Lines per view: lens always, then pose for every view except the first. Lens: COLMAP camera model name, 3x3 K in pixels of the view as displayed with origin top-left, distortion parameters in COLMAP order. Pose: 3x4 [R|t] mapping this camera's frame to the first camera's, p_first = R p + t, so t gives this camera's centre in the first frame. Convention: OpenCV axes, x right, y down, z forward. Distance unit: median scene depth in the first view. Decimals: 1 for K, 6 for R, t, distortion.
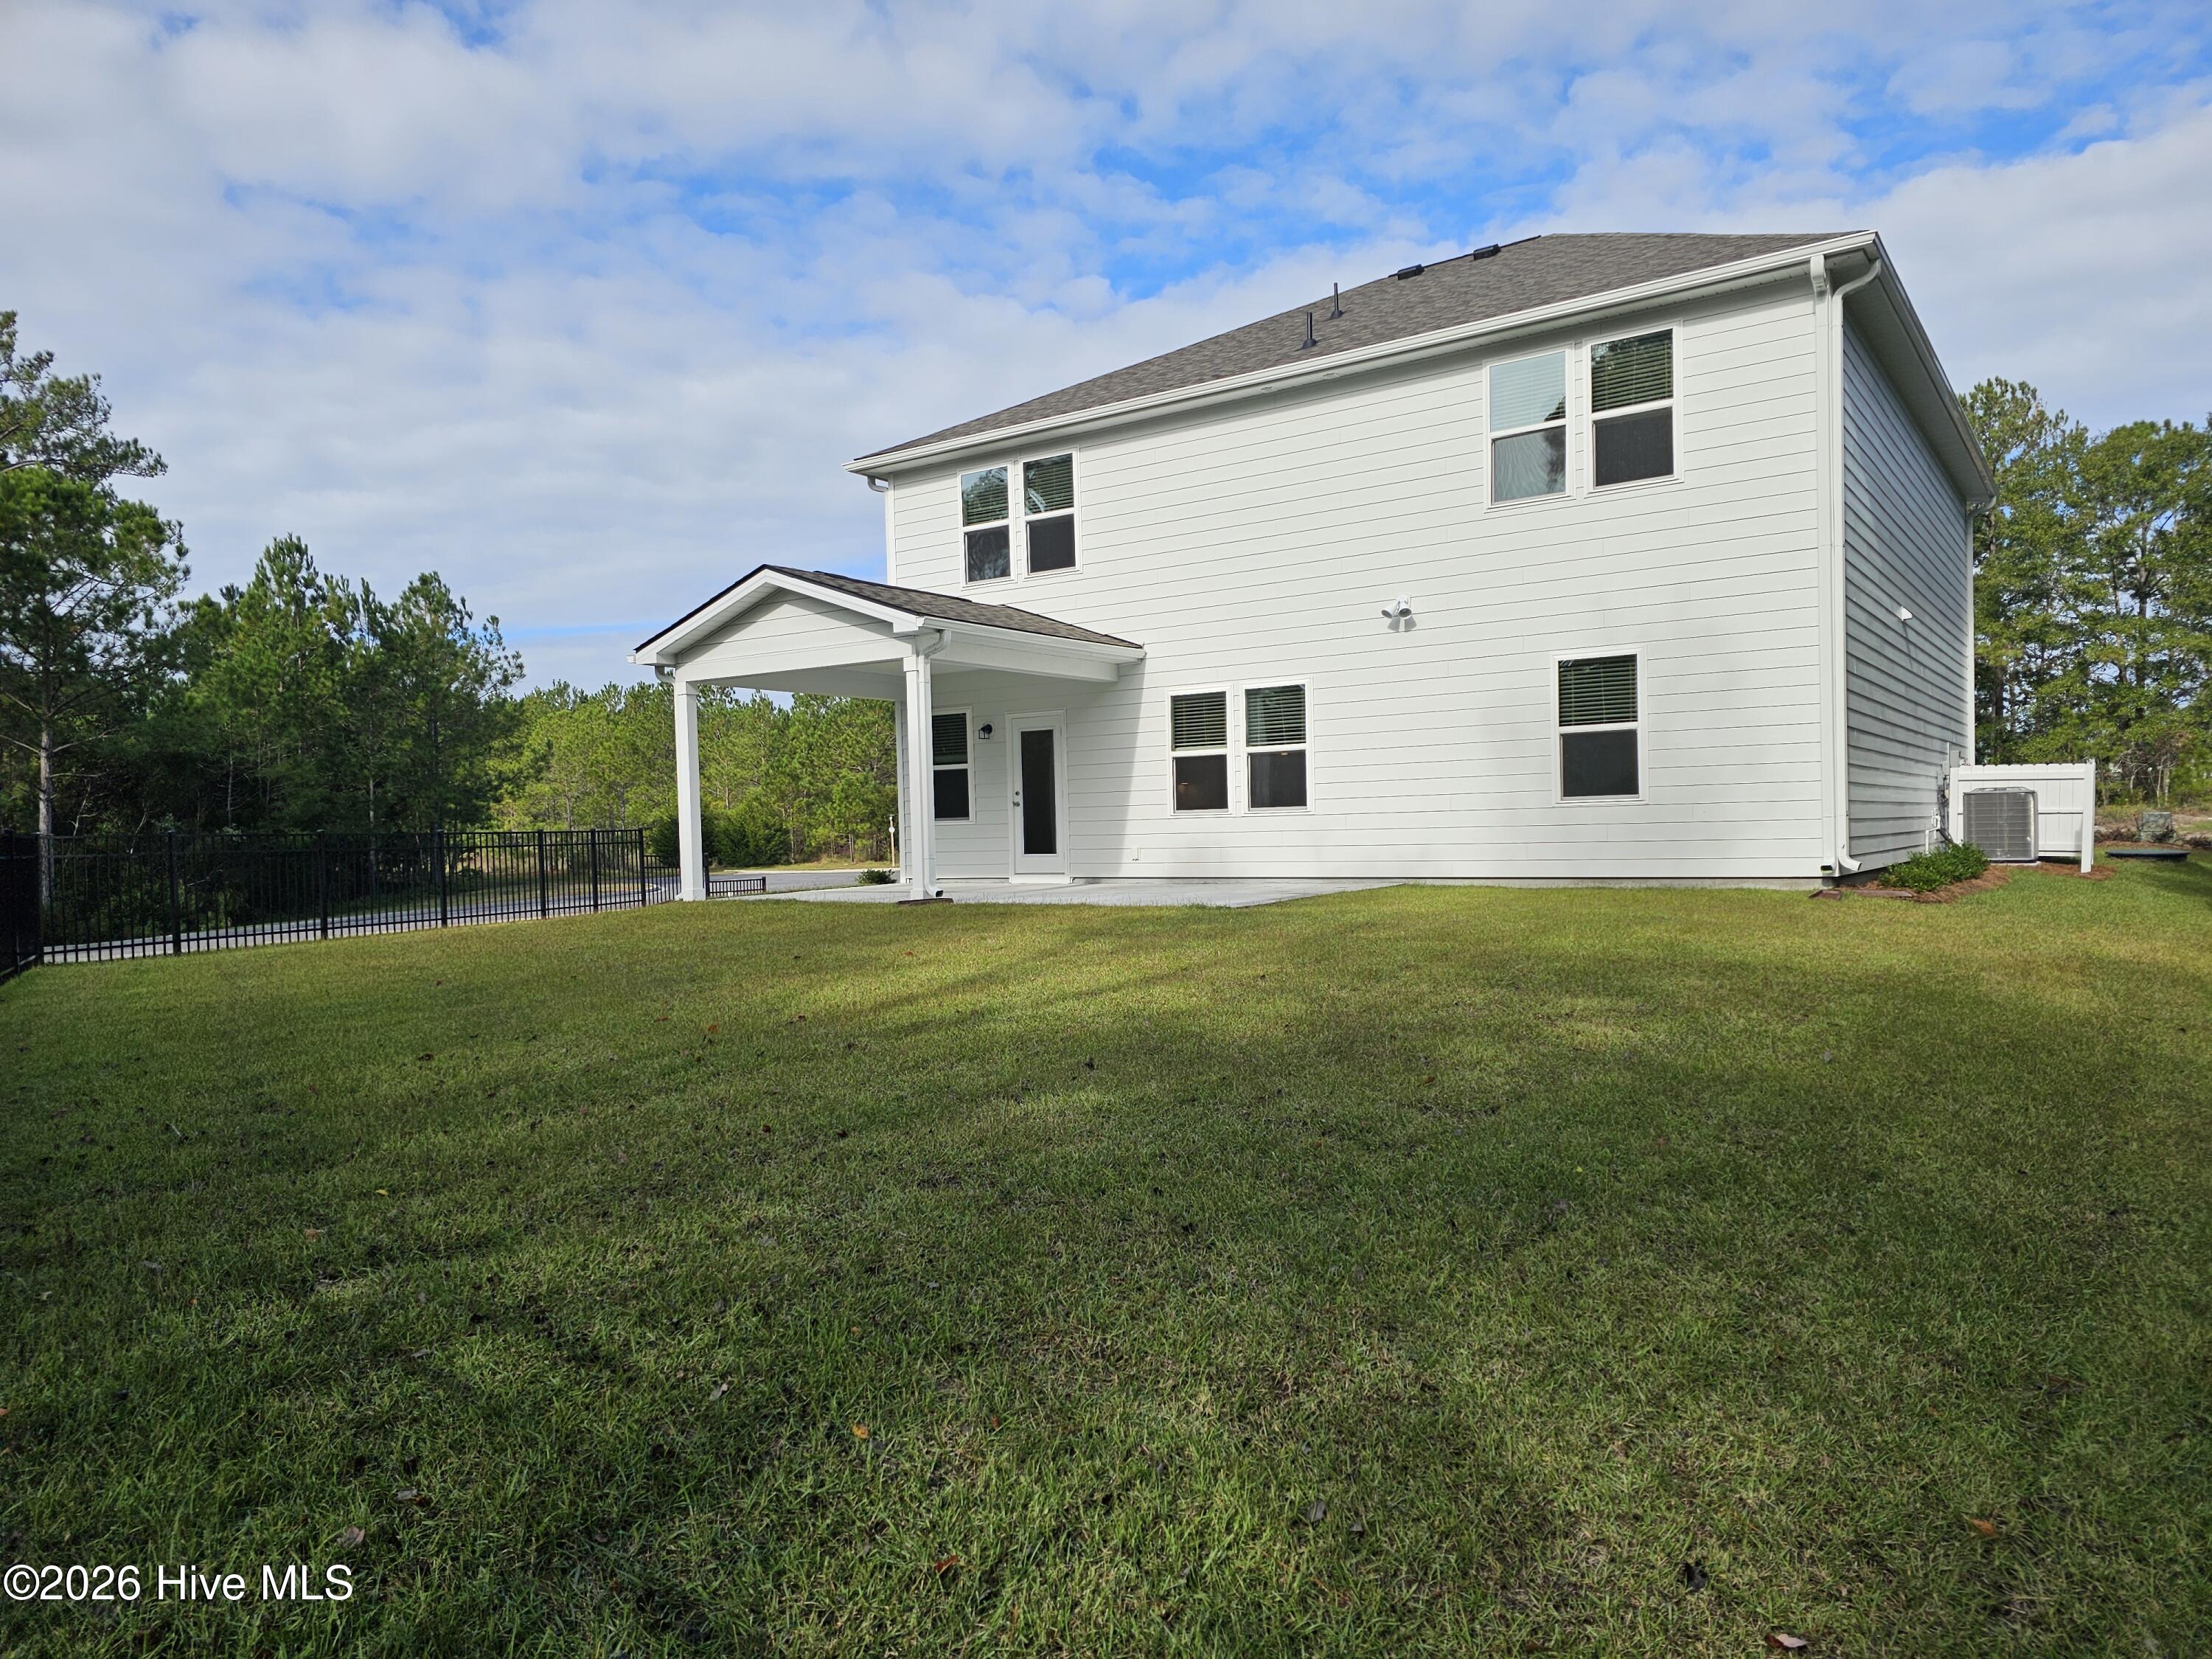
lens RADIAL K [[1485.5, 0, 1106.0], [0, 1485.5, 829.5], [0, 0, 1]] dist [0.005771, -0.001934]
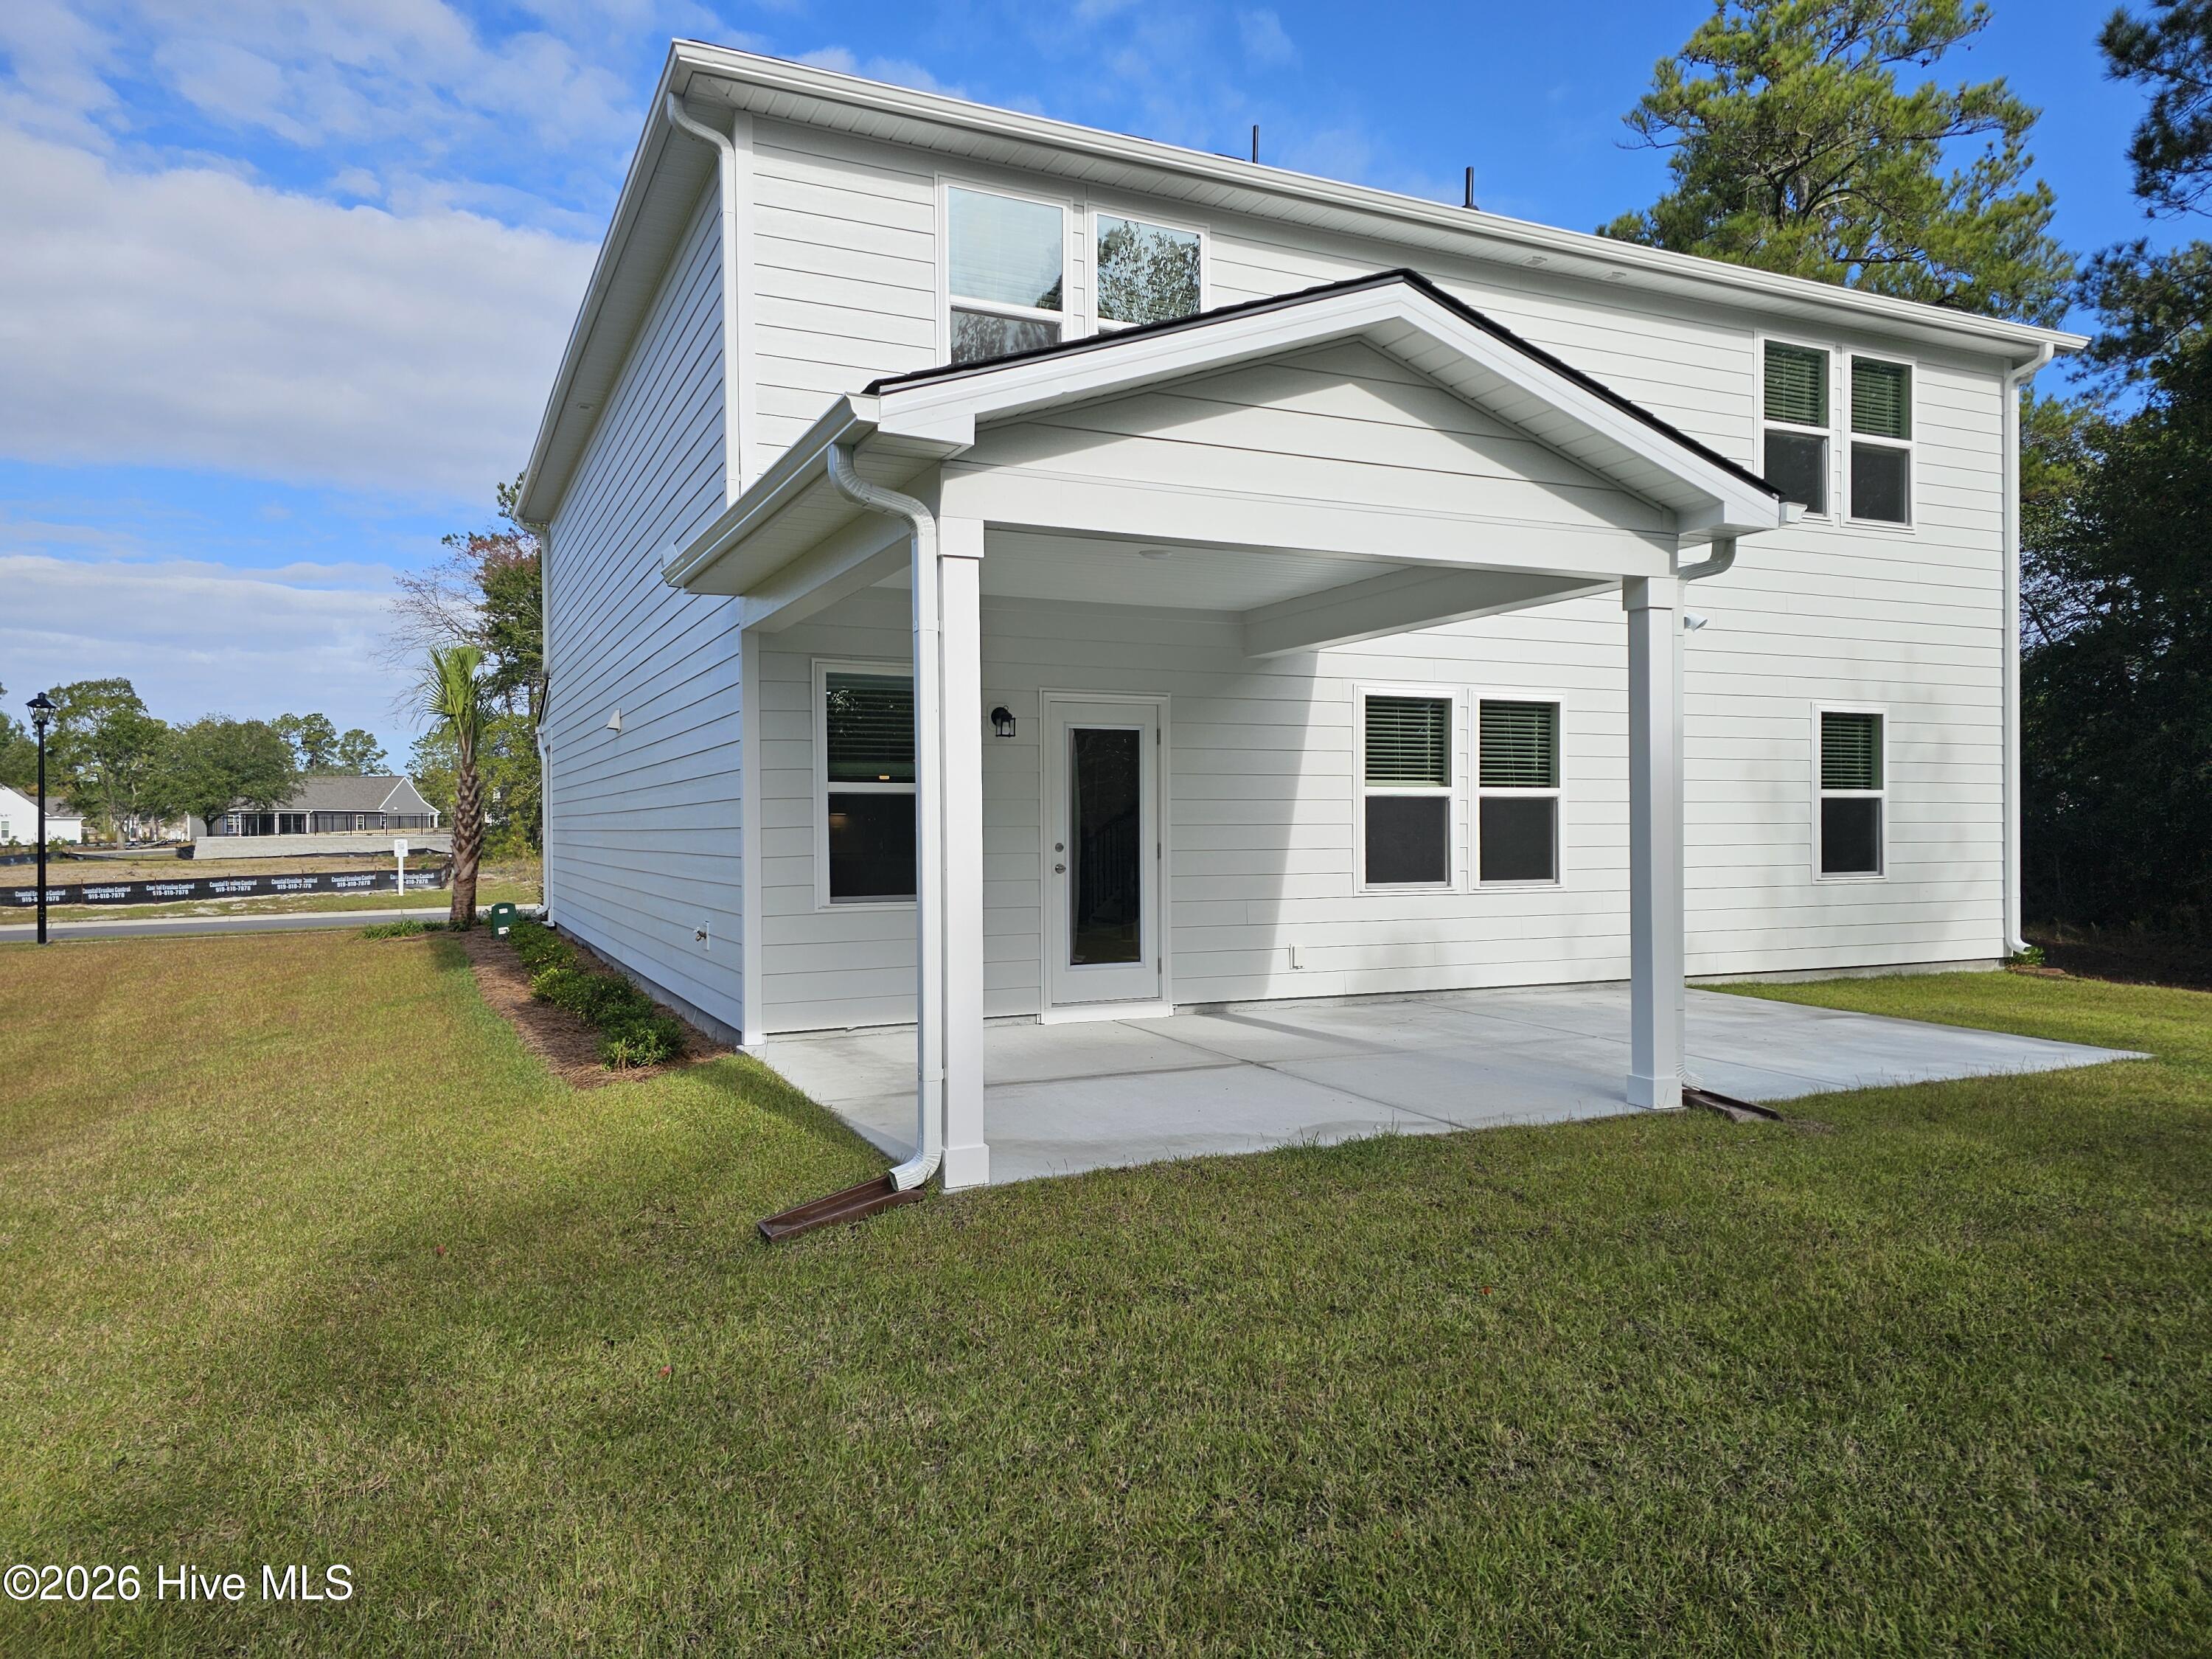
lens RADIAL K [[1583.3, 0, 1106.0], [0, 1583.3, 829.5], [0, 0, 1]] dist [0.006556, 0.002447]
pose [[0.486477, 0.029626, 0.873191, -0.586555], [-0.003614, 0.999485, -0.031898, -0.014064], [-0.873686, 0.012362, 0.486333, 0.795201]]
